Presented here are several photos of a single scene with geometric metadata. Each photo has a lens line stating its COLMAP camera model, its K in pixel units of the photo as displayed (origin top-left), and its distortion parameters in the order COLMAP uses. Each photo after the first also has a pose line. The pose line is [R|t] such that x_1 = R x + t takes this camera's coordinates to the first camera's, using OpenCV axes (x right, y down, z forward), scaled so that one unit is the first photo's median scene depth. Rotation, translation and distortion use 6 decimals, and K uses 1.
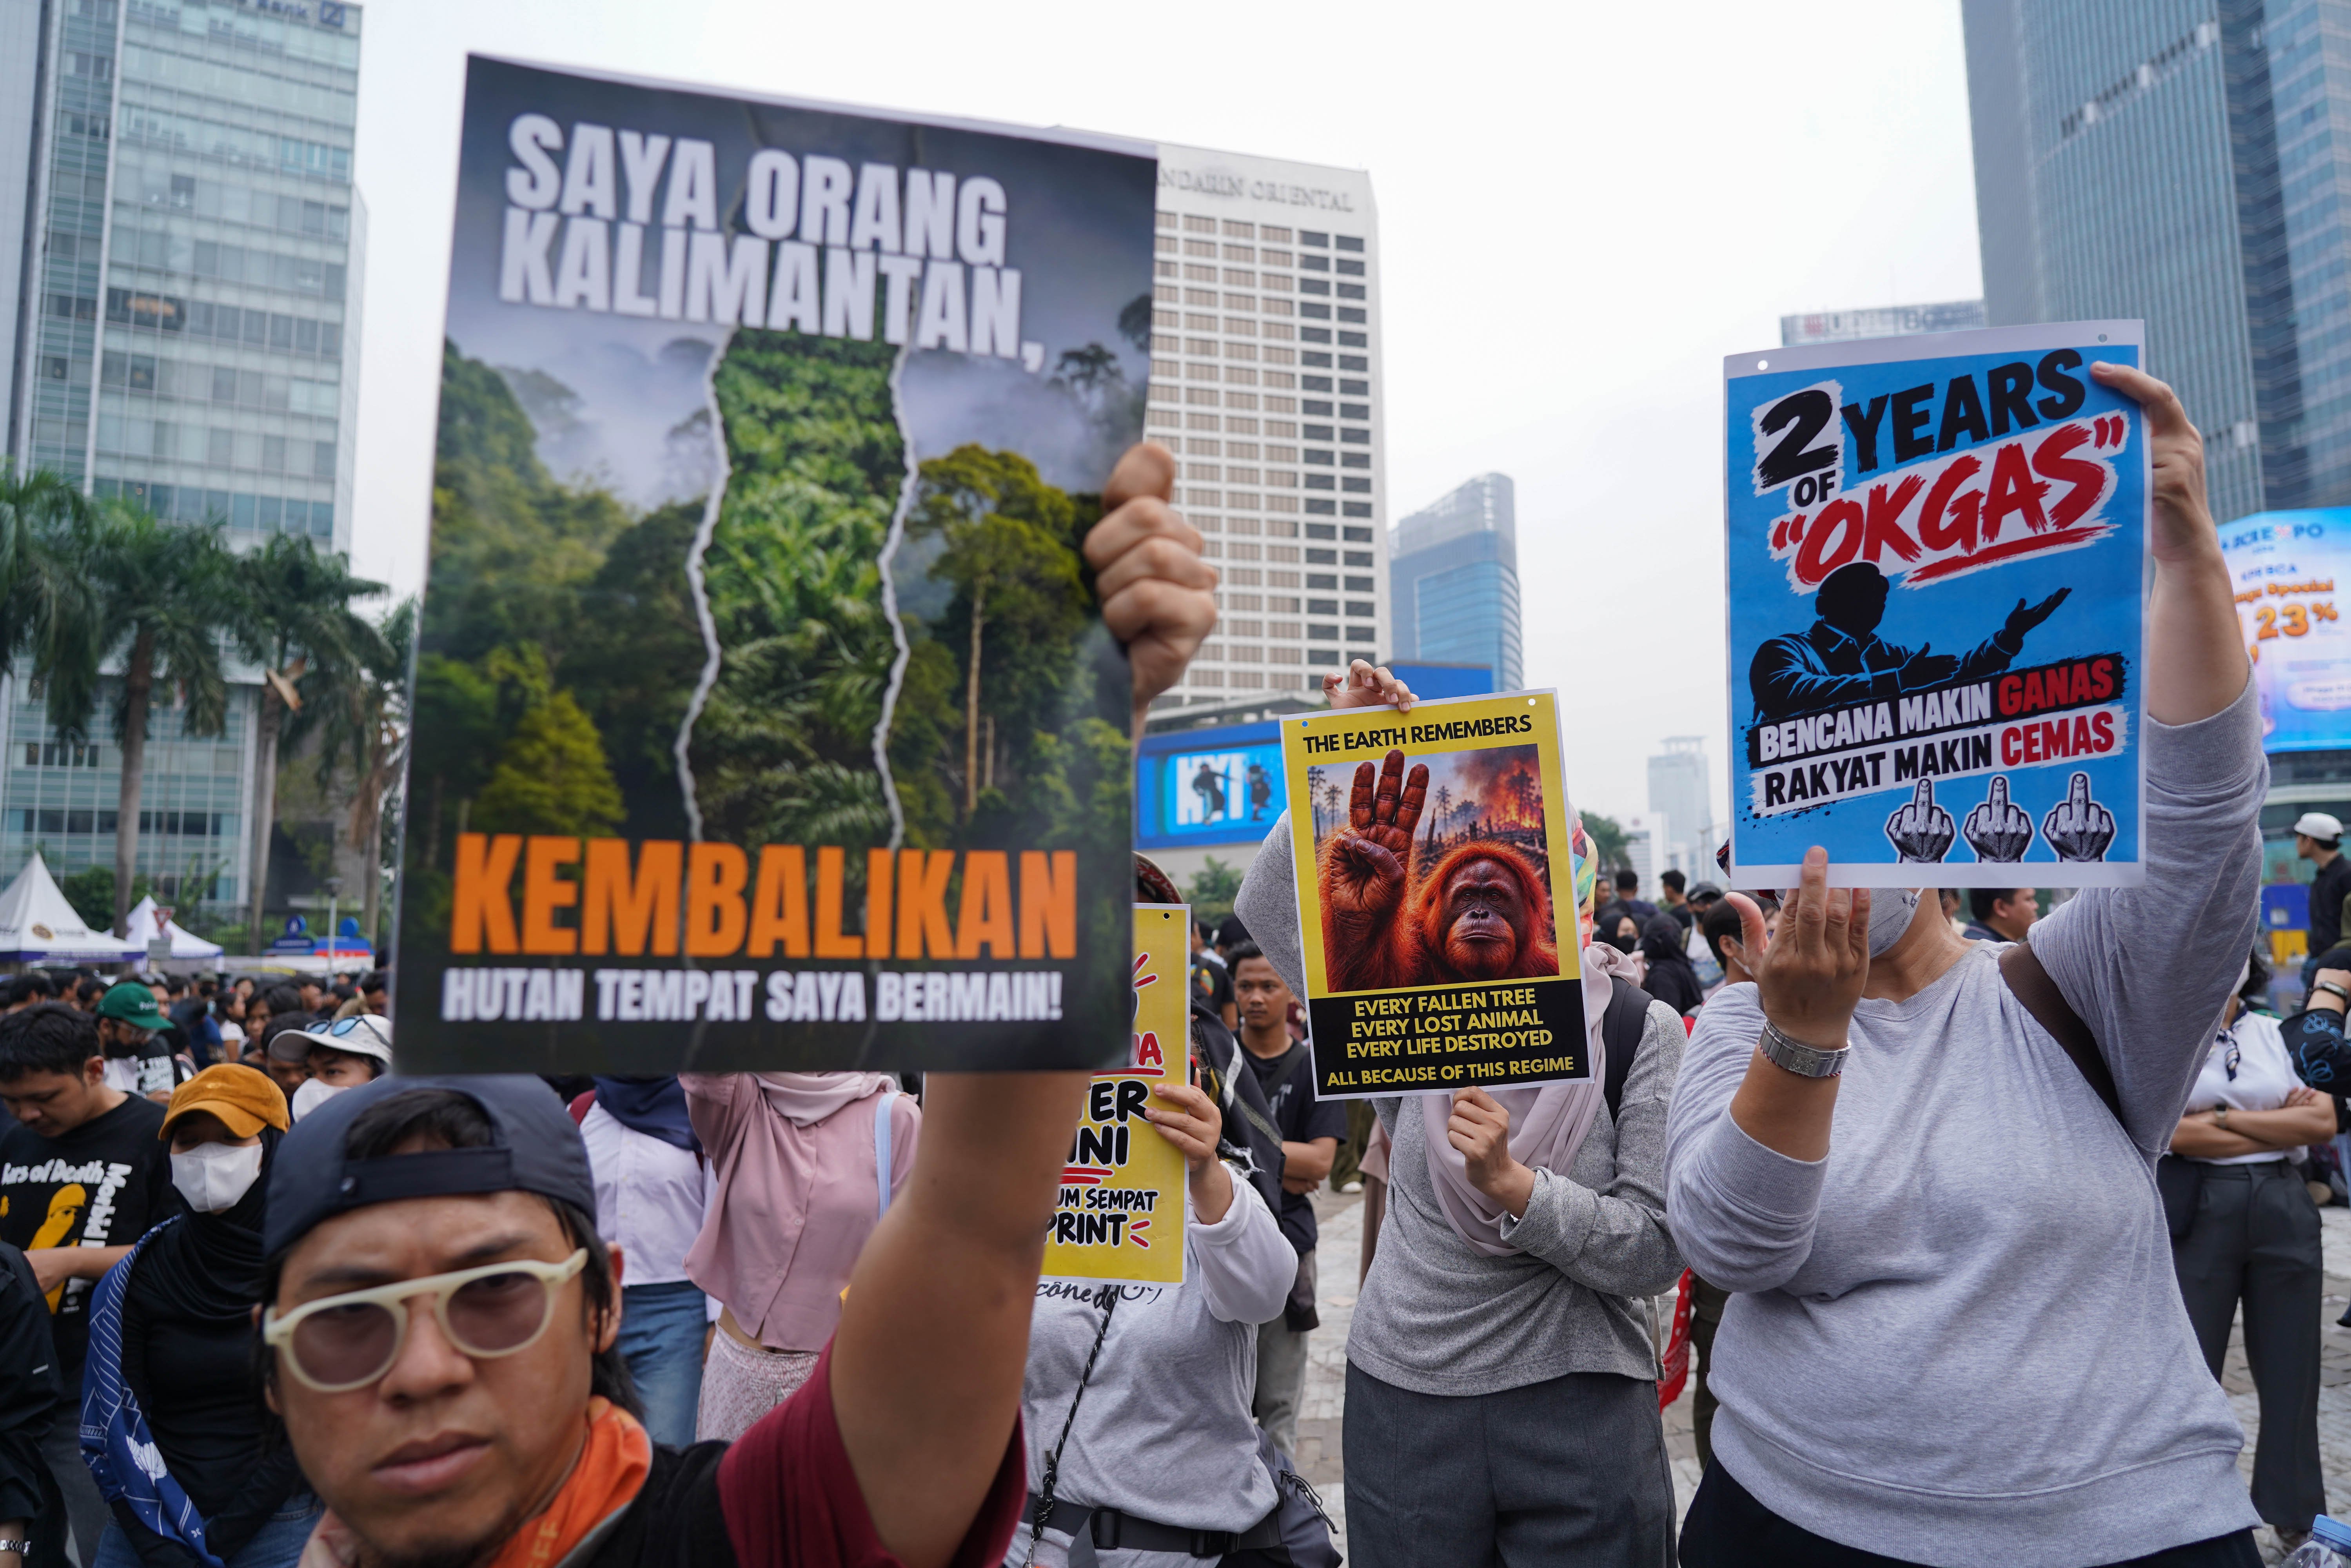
lens RADIAL K [[1572.3, 0, 1184.1], [0, 1572.3, 784.7], [0, 0, 1]] dist [-0.018446, 0.001867]
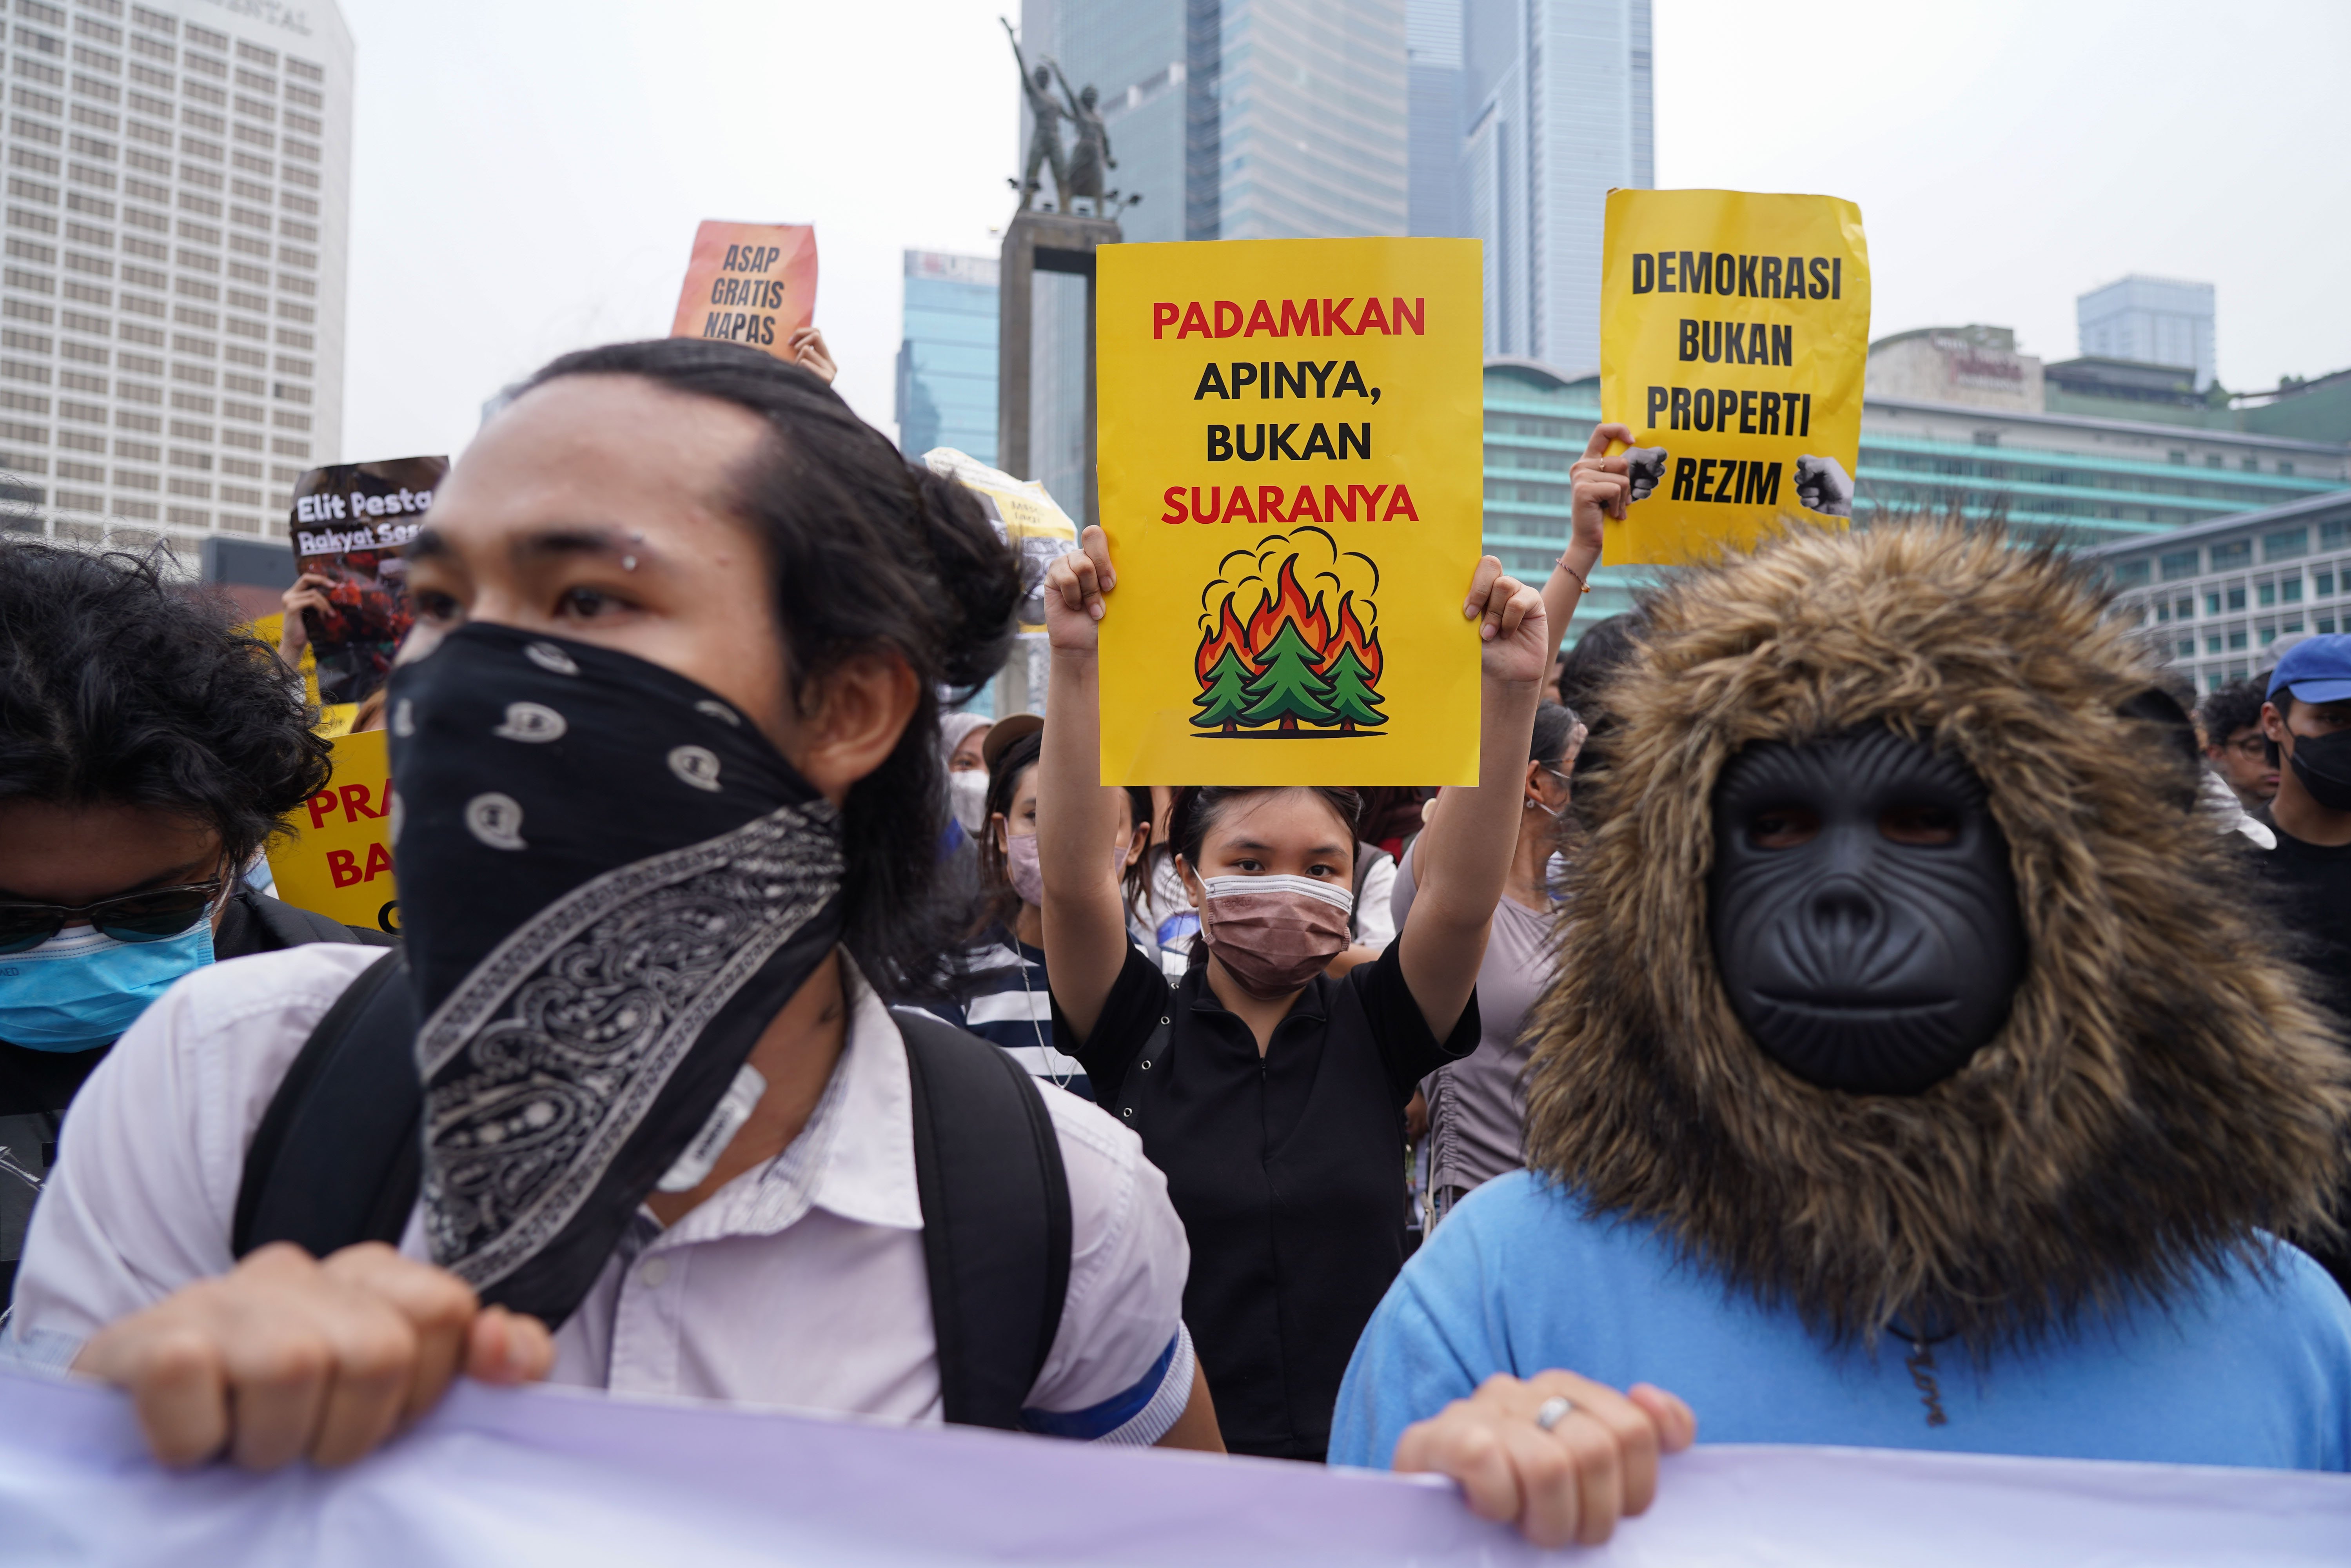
lens RADIAL K [[1572.3, 0, 1184.1], [0, 1572.3, 784.7], [0, 0, 1]] dist [-0.018446, 0.001867]
pose [[0.869930, 0.036864, 0.491795, 0.110562], [-0.067495, 0.996719, 0.044678, -0.006852], [-0.488534, -0.072061, 0.869564, -0.056171]]
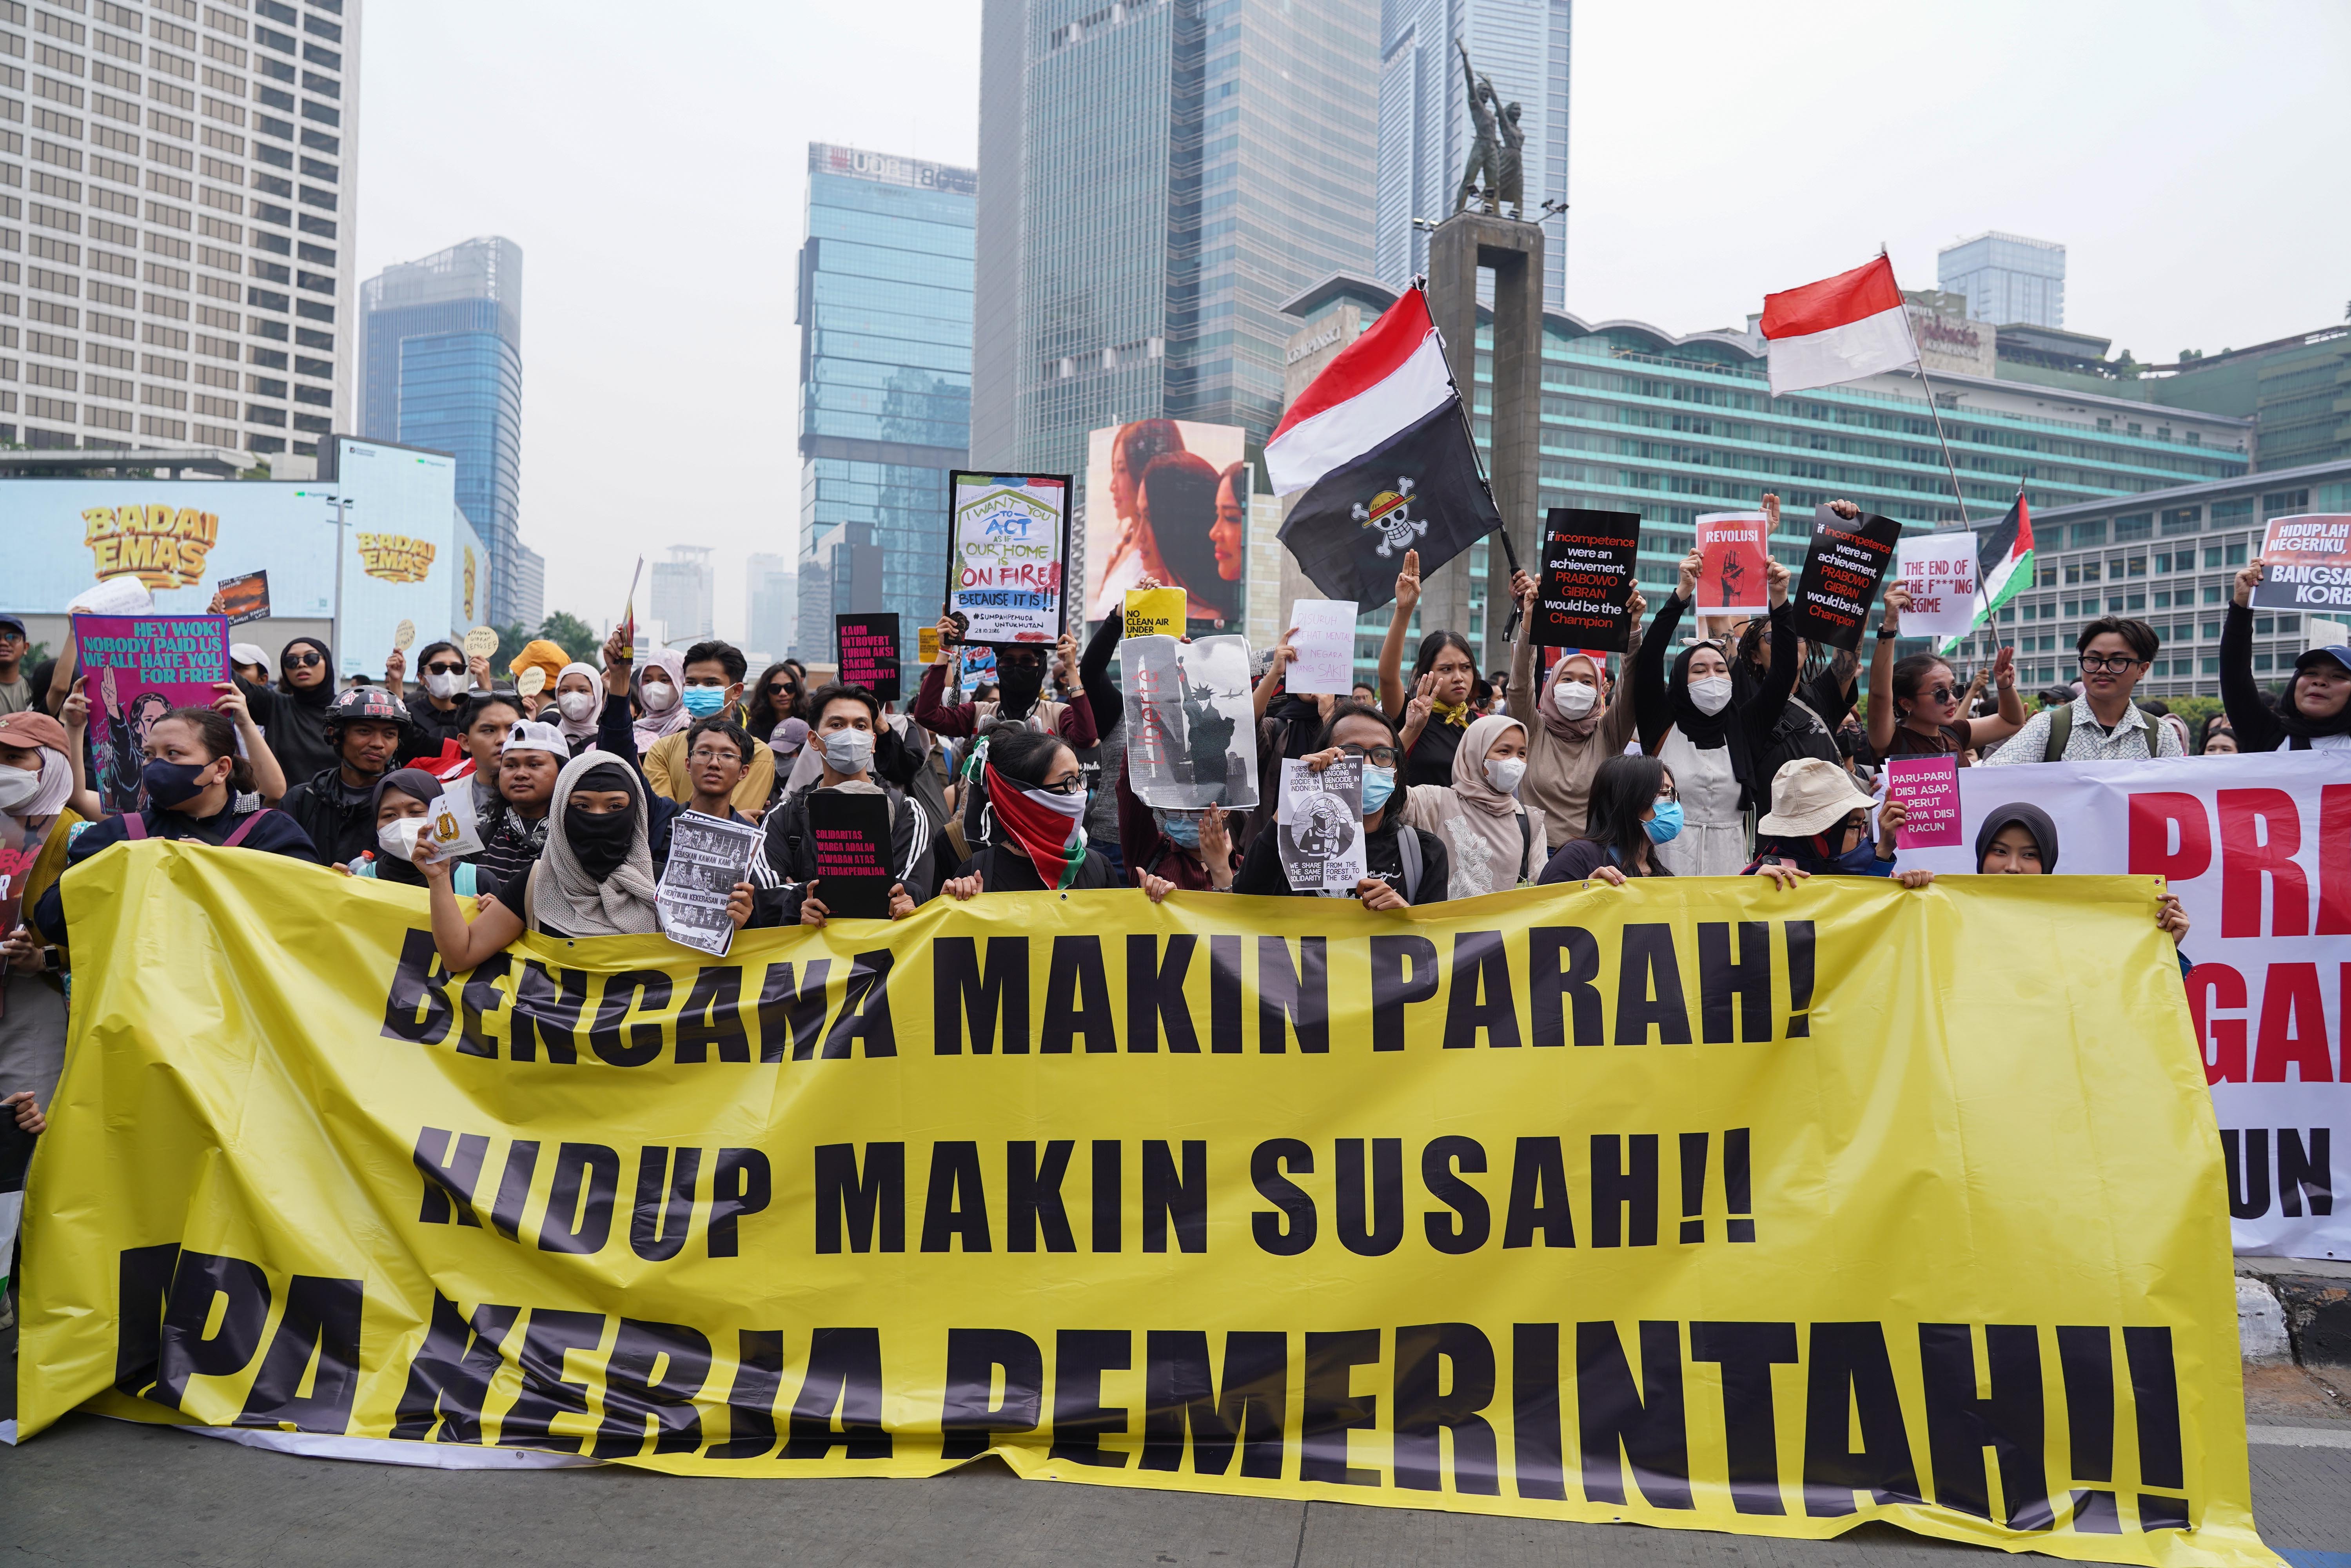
lens RADIAL K [[1572.3, 0, 1184.1], [0, 1572.3, 784.7], [0, 0, 1]] dist [-0.018446, 0.001867]
pose [[0.815525, 0.024564, 0.578200, 0.005985], [-0.094321, 0.991382, 0.090917, -0.002869], [-0.570984, -0.128681, 0.810814, -0.036044]]
